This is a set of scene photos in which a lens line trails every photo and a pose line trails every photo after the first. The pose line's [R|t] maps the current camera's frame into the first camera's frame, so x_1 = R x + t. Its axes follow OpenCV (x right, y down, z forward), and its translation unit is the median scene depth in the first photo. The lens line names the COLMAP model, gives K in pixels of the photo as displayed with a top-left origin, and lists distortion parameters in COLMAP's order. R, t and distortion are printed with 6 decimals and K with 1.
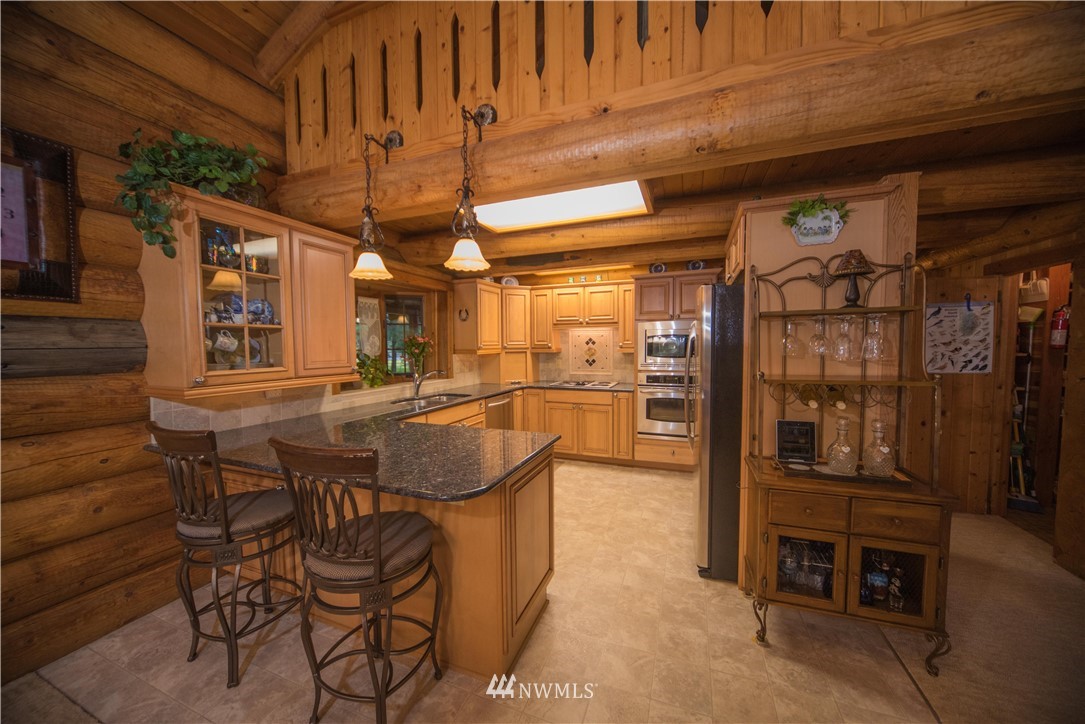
lens RADIAL K [[375.0, 0, 548.4], [0, 375.0, 365.6], [0, 0, 1]] dist [-0.009380, 0.000174]
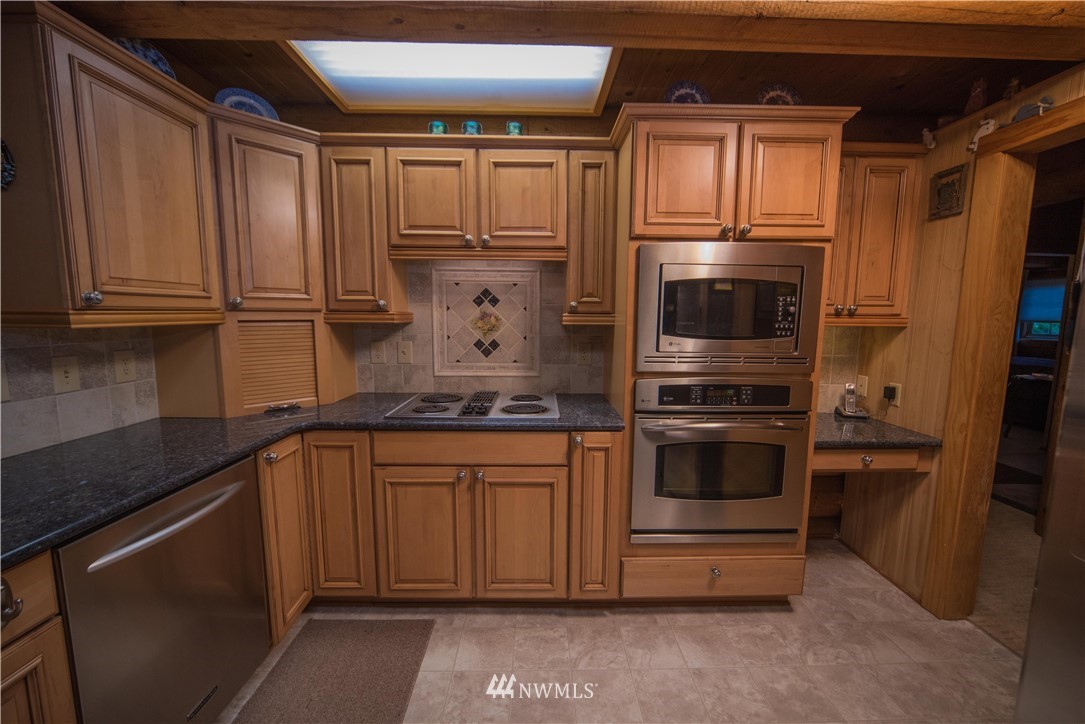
lens RADIAL K [[411.0, 0, 544.3], [0, 411.0, 365.2], [0, 0, 1]] dist [-0.010278, 0.000161]
pose [[0.927056, -0.029766, 0.373739, -0.001506], [0.005909, 0.997880, 0.064816, -0.020028], [-0.374876, -0.057880, 0.925266, 0.599040]]
